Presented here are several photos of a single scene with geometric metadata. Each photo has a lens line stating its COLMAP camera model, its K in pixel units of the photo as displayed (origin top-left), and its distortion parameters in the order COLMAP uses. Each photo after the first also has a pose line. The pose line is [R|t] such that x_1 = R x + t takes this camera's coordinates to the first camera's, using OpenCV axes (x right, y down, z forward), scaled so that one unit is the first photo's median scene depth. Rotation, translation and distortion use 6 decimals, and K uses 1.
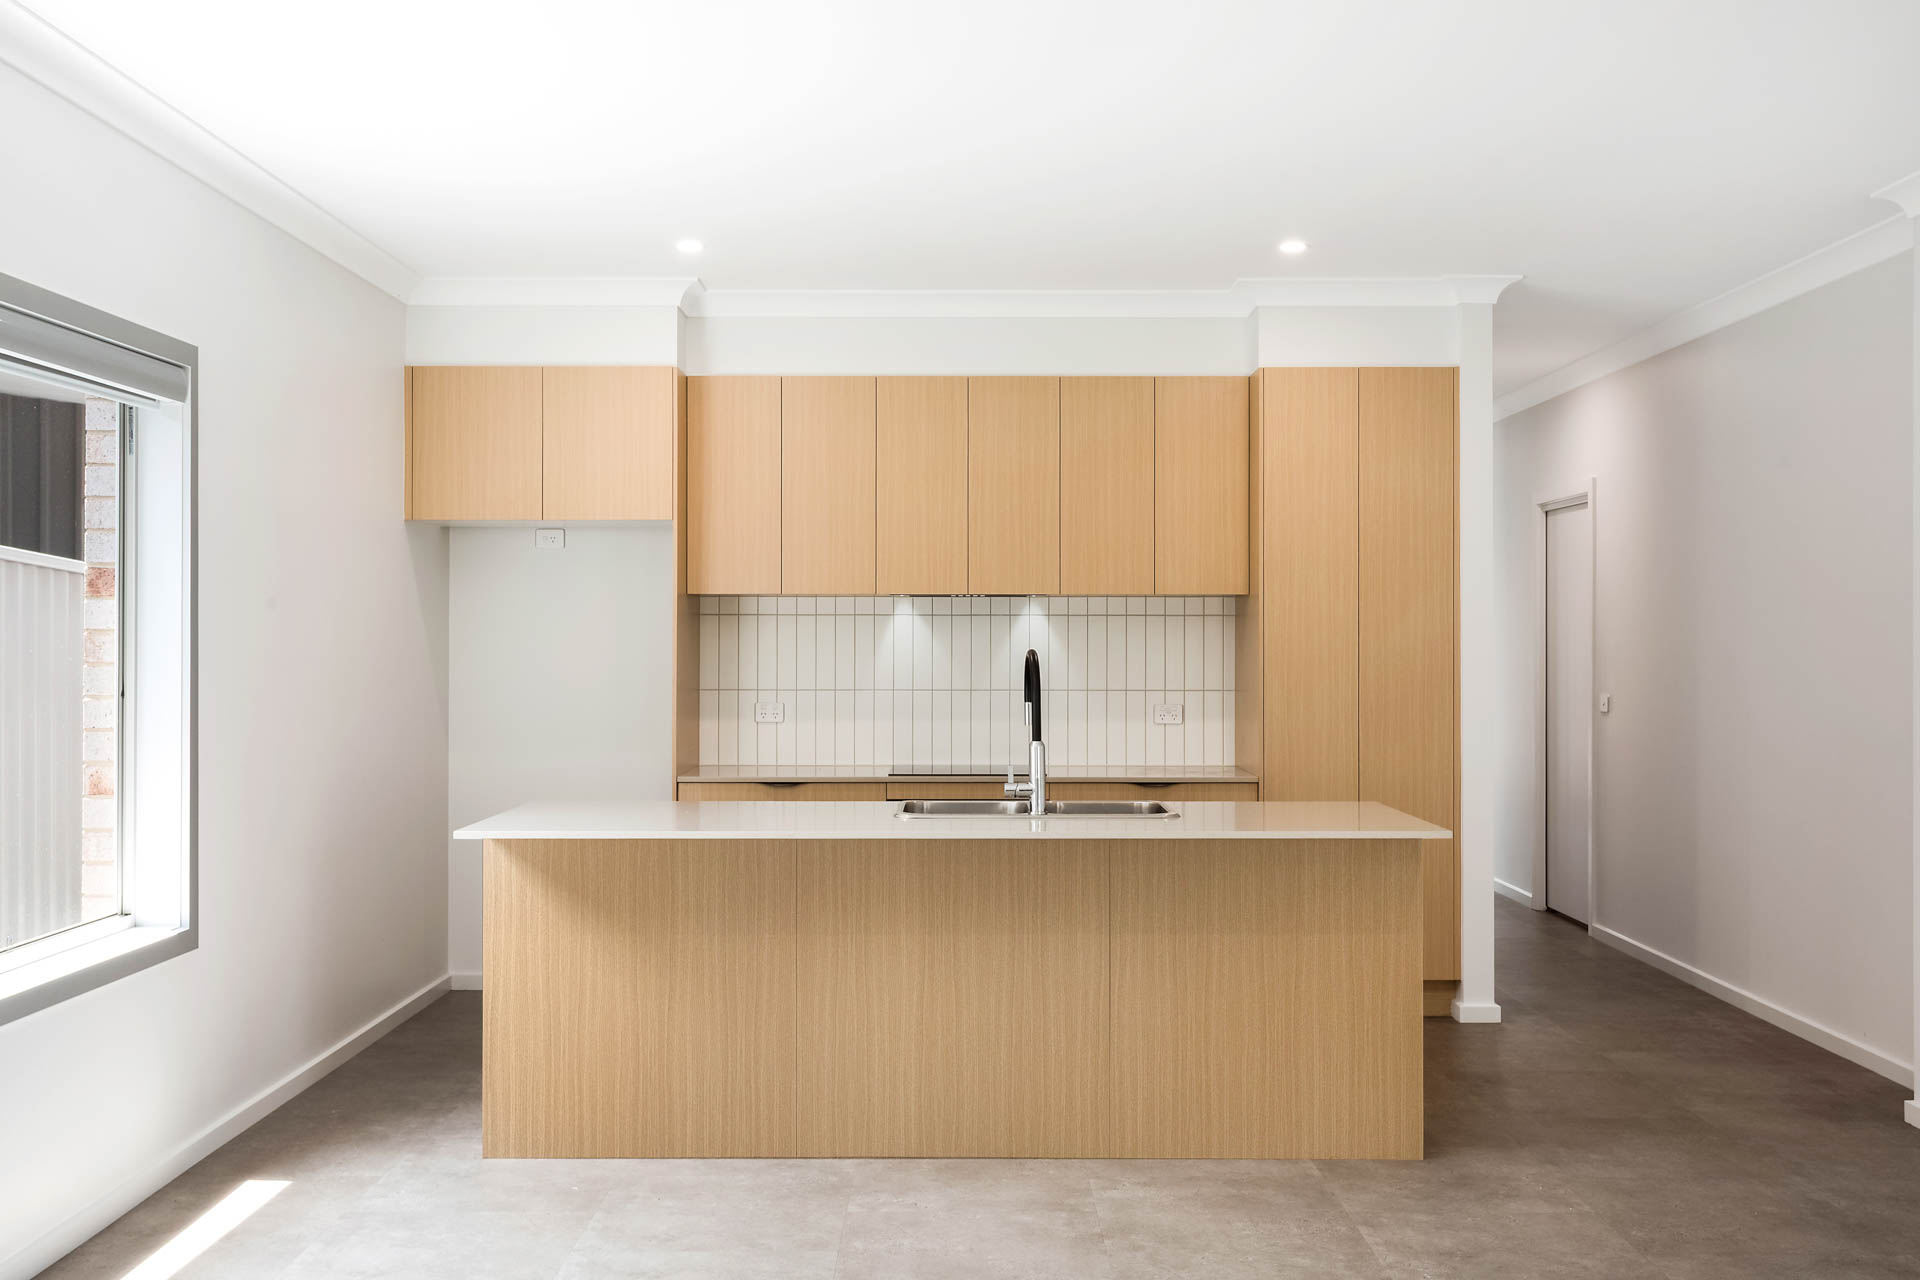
lens RADIAL K [[1919.2, 0, 956.7], [0, 1919.2, 642.8], [0, 0, 1]] dist [0.018661, -0.003449]
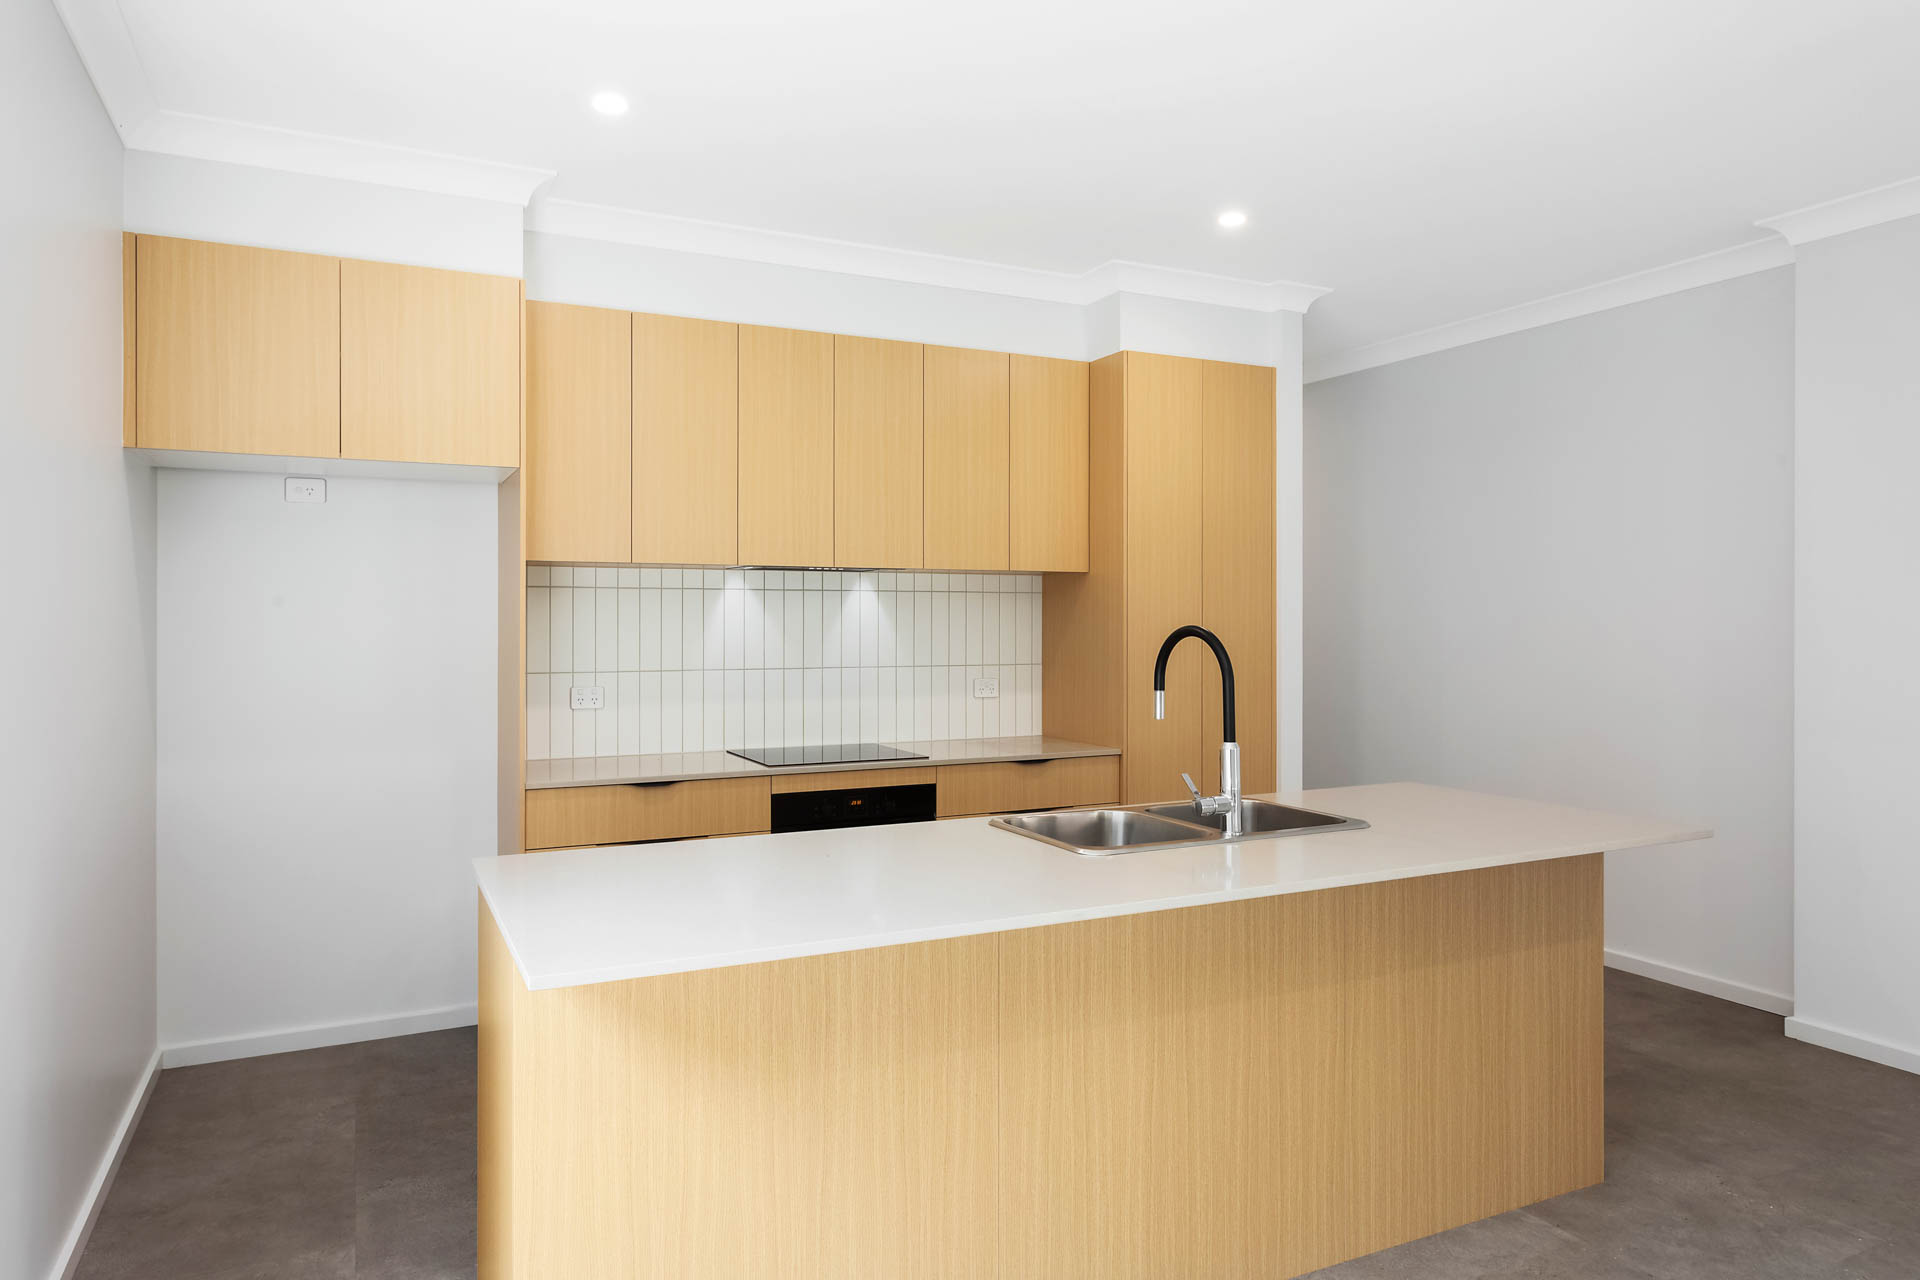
lens RADIAL K [[1218.7, 0, 963.8], [0, 1218.7, 625.7], [0, 0, 1]] dist [-0.000319, 0.000605]
pose [[0.893858, -0.002985, 0.448339, -0.210220], [0.001582, 0.999993, 0.003504, 0.001453], [-0.448346, -0.002422, 0.893857, 0.452432]]
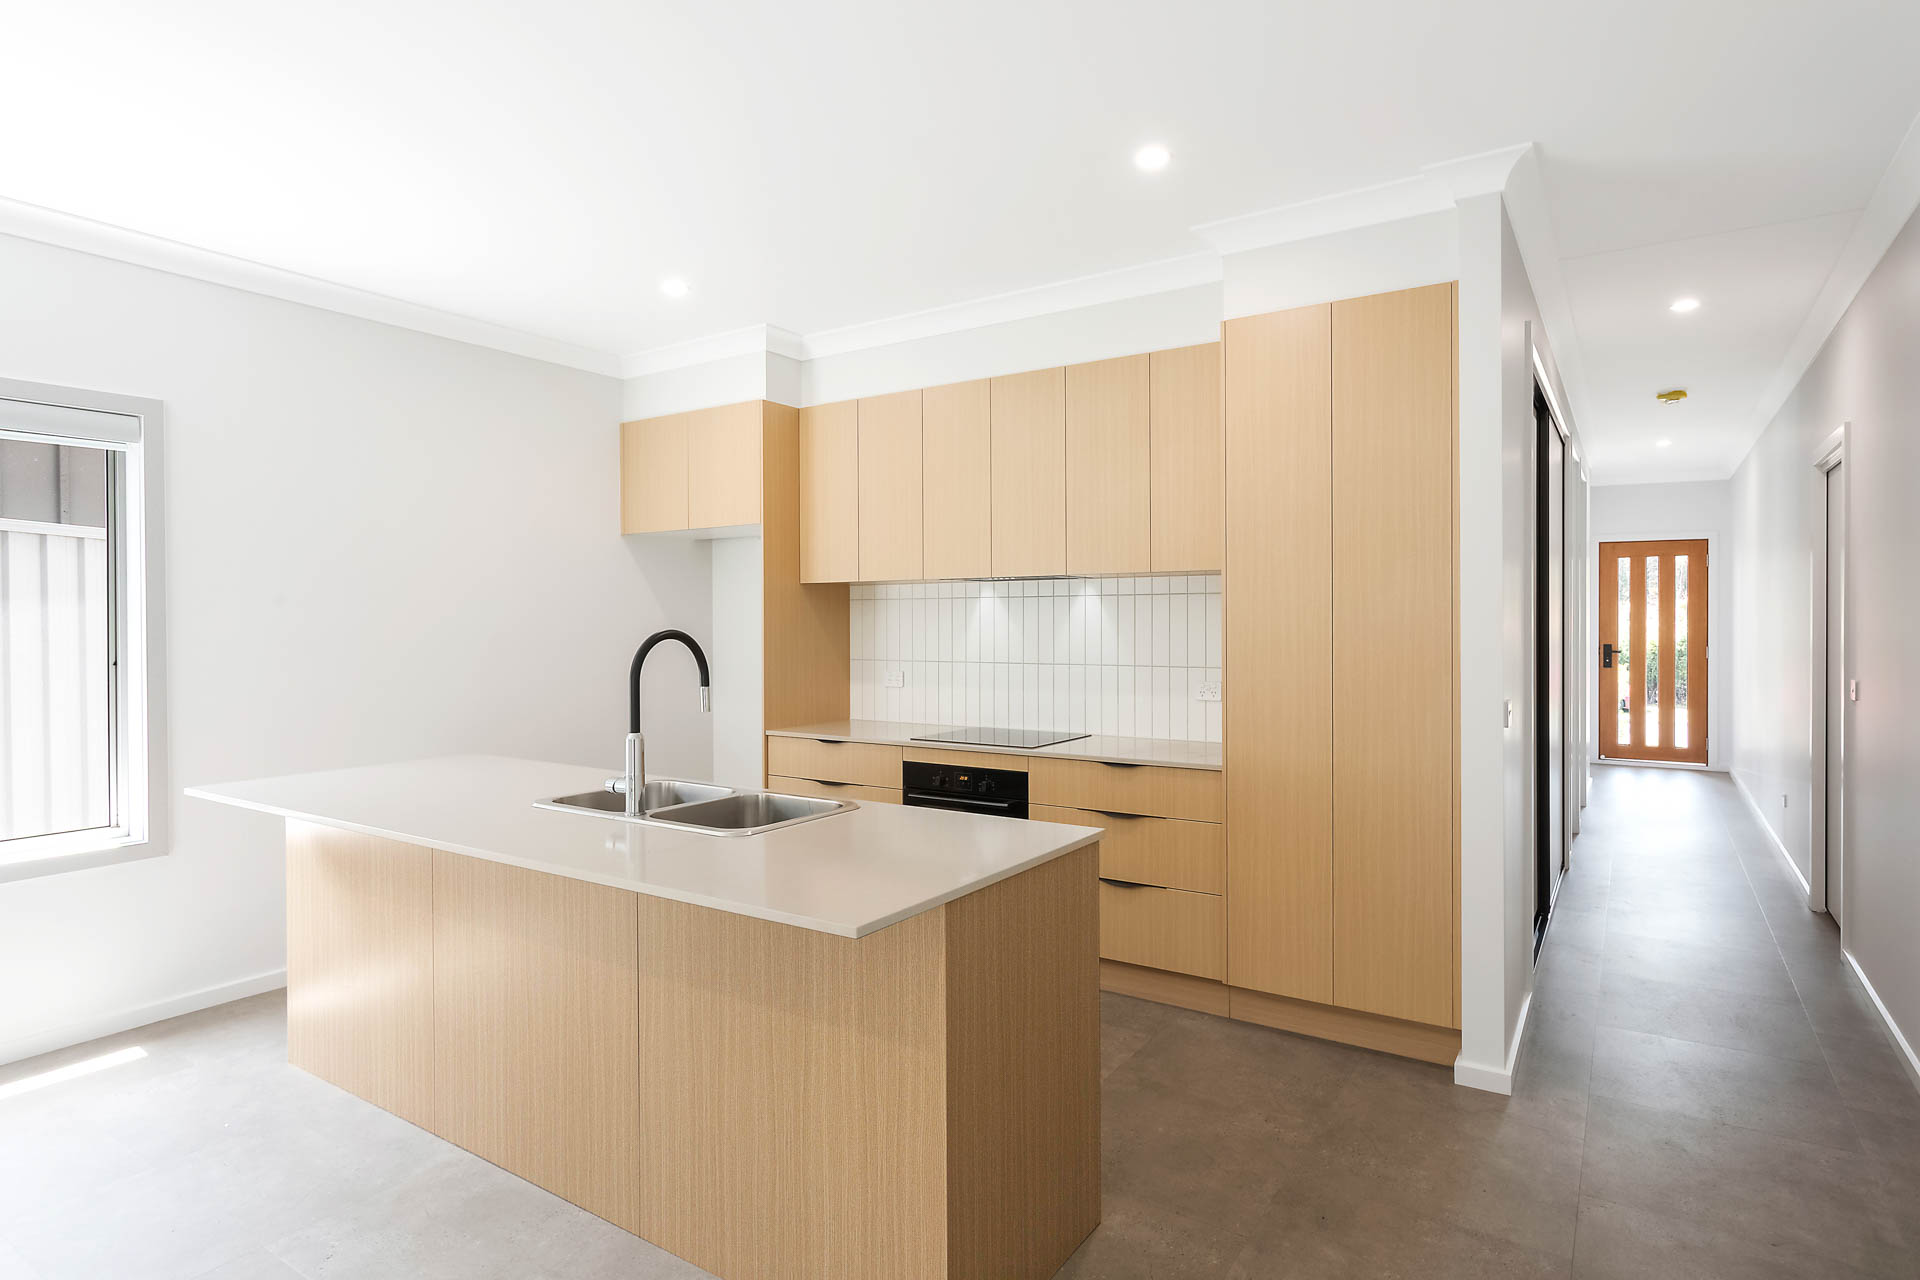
lens RADIAL K [[1028.5, 0, 960.0], [0, 1028.5, 640.0], [0, 0, 1]] dist [-0.000028, 0.000051]
pose [[0.834363, 0.006274, -0.551179, 0.323426], [0.004462, 0.999826, 0.018136, -0.000283], [0.551197, -0.017591, 0.834190, 0.514838]]
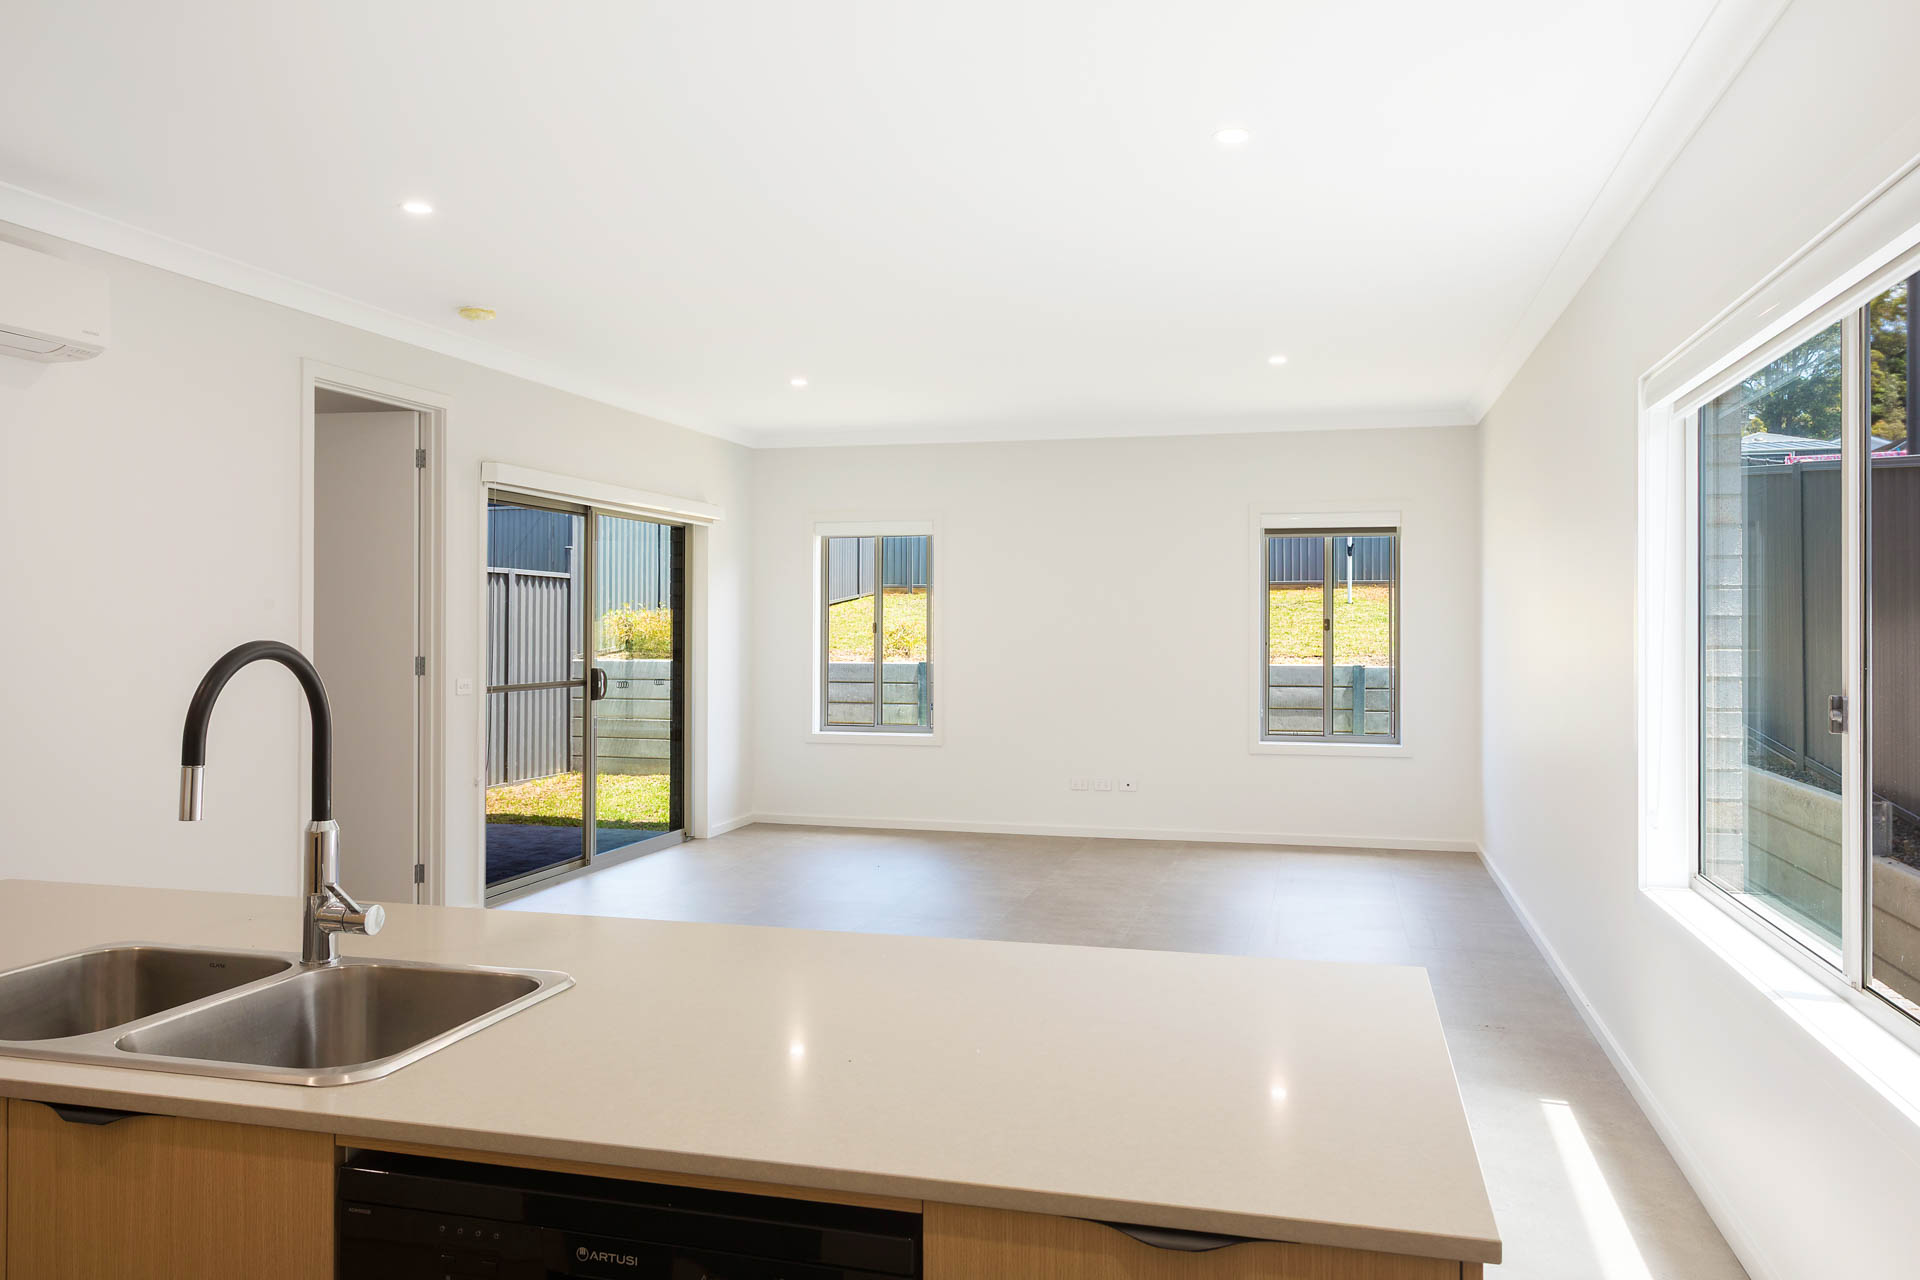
lens RADIAL K [[1374.8, 0, 955.4], [0, 1374.8, 622.6], [0, 0, 1]] dist [0.003866, 0.007355]
pose [[-0.964760, -0.001589, 0.263128, -0.161826], [-0.002014, 0.999997, -0.001348, -0.000843], [-0.263125, -0.001830, -0.964760, 0.981751]]
